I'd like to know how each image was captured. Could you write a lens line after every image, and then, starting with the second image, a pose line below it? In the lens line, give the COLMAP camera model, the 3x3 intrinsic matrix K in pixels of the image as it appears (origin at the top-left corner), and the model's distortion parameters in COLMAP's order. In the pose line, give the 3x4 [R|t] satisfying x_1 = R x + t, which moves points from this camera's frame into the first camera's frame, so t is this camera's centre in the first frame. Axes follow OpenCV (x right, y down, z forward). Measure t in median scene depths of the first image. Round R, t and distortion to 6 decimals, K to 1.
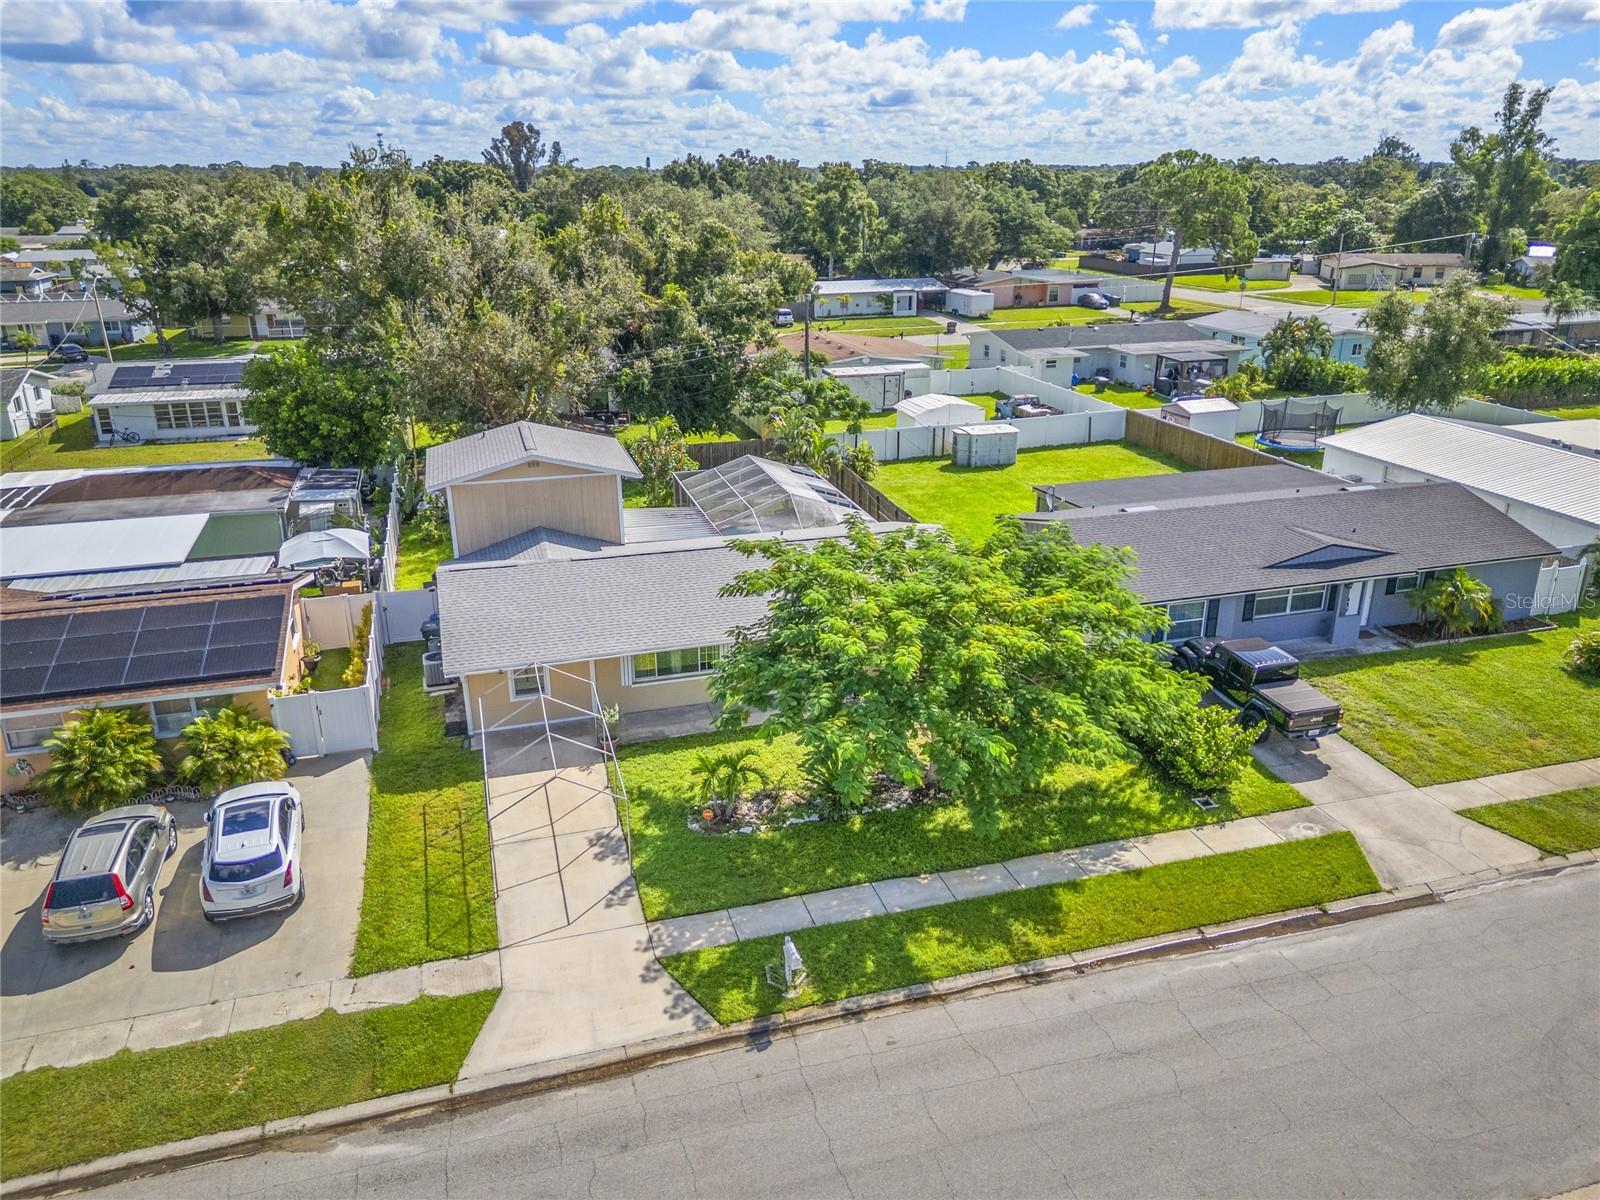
lens RADIAL K [[1151.8, 0, 798.0], [0, 1151.8, 598.8], [0, 0, 1]] dist [0.068548, -0.069406]
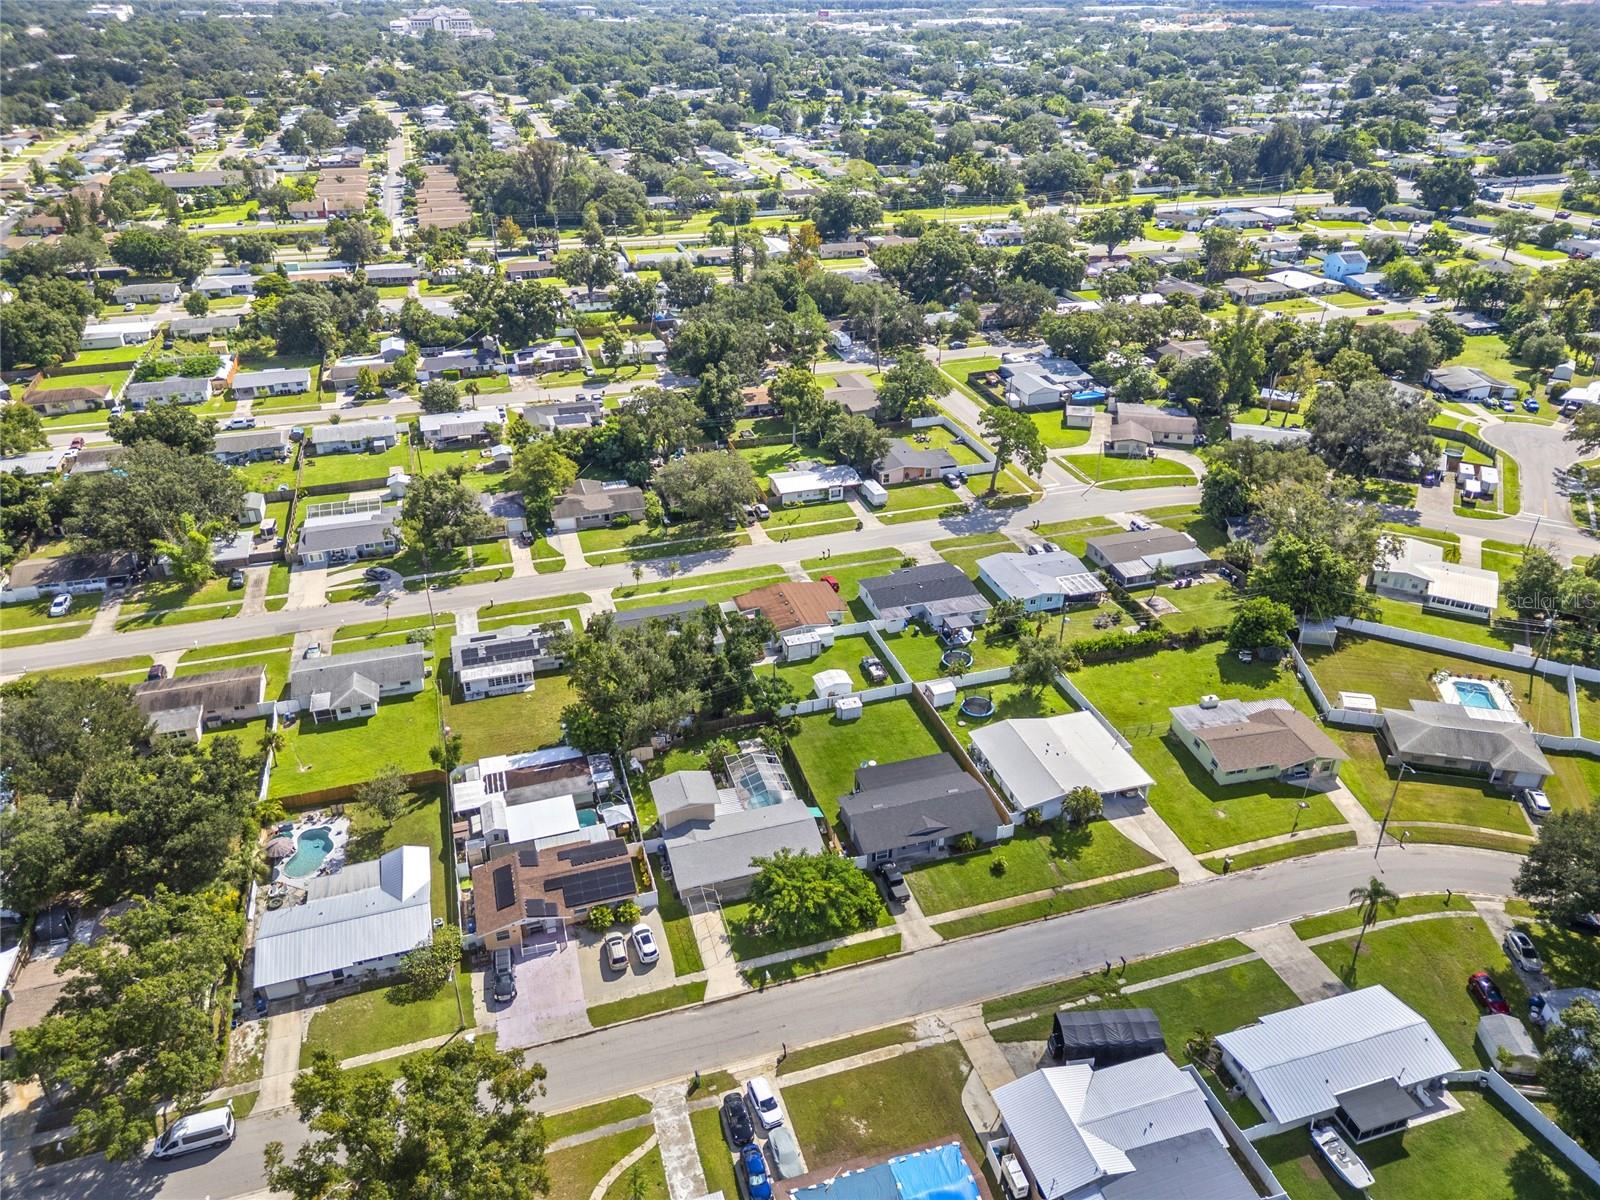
lens RADIAL K [[1119.1, 0, 800.0], [0, 1119.1, 600.0], [0, 0, 1]] dist [0.068983, -0.070271]
pose [[0.999790, -0.001796, 0.020419, 0.030187], [-0.001665, 0.985747, 0.168225, -1.619202], [-0.020430, -0.168224, 0.985537, -2.709520]]
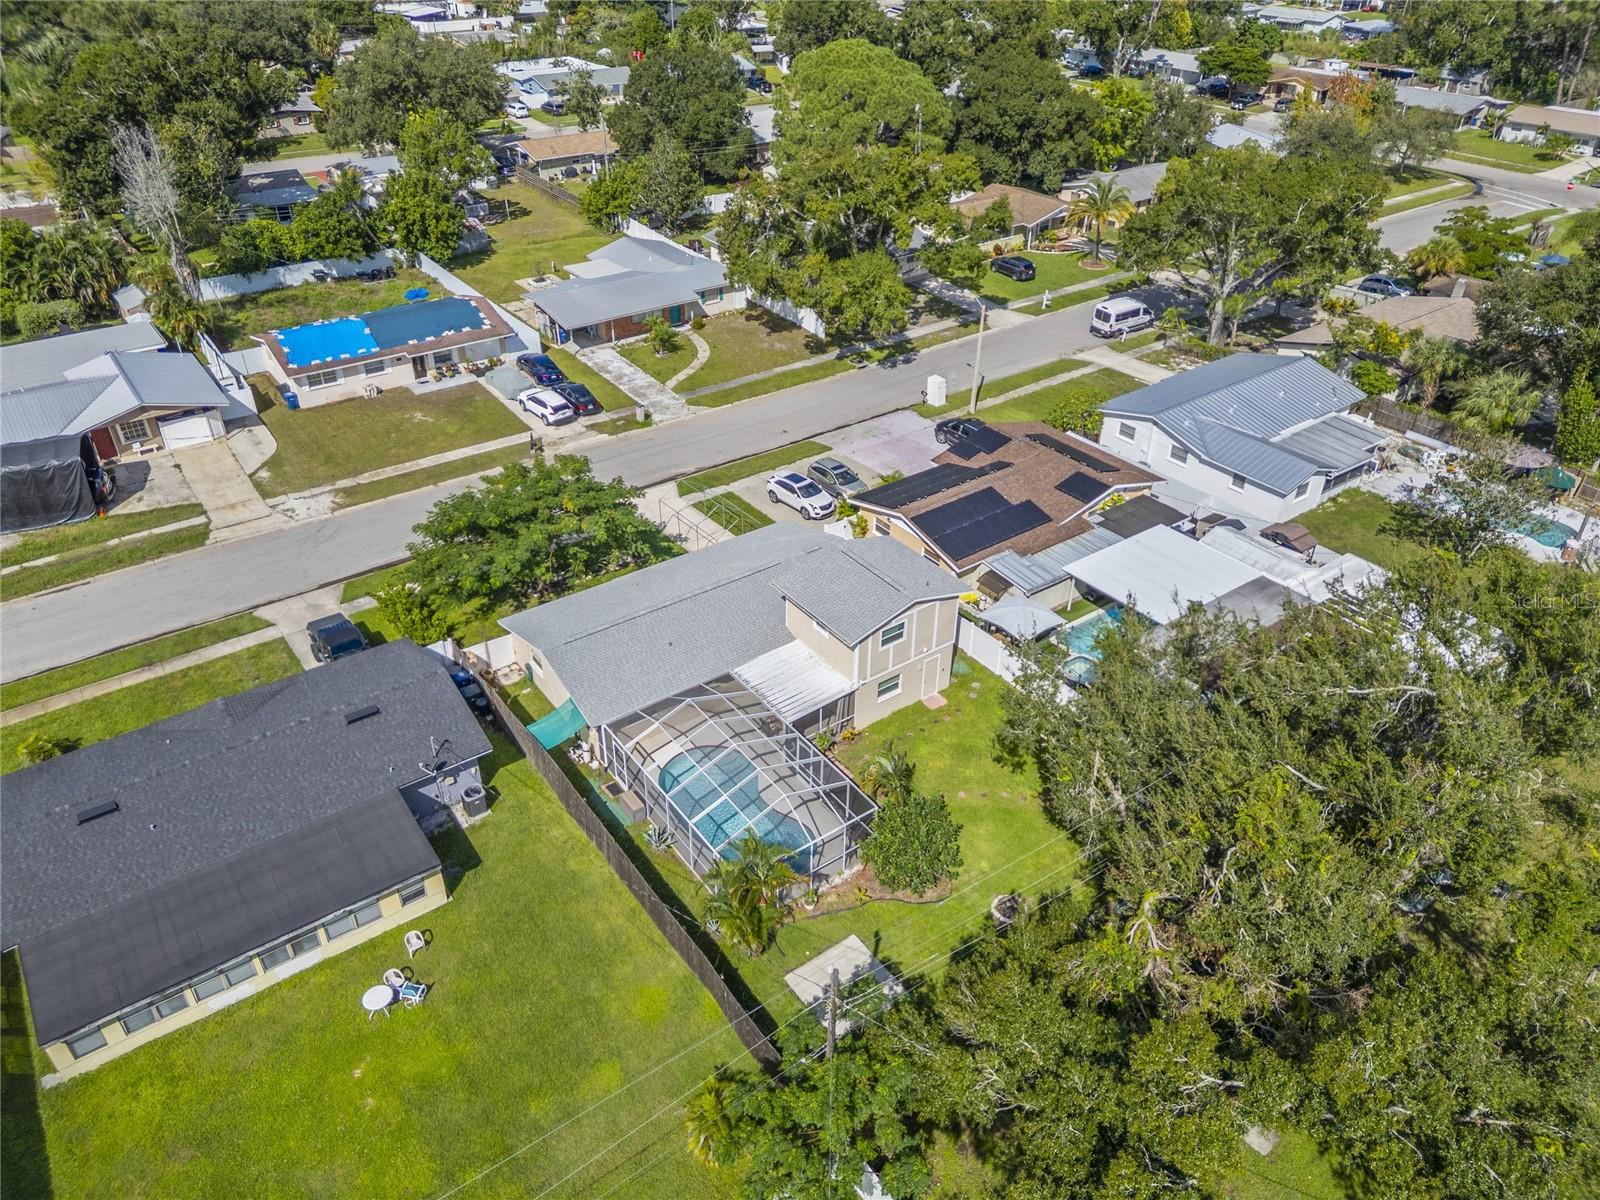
lens RADIAL K [[1119.1, 0, 800.0], [0, 1119.1, 600.0], [0, 0, 1]] dist [0.068983, -0.070271]
pose [[-0.942723, 0.179543, -0.281138, 0.256306], [-0.123248, 0.595687, 0.793705, -1.501143], [0.309974, 0.782893, -0.539439, 2.312391]]
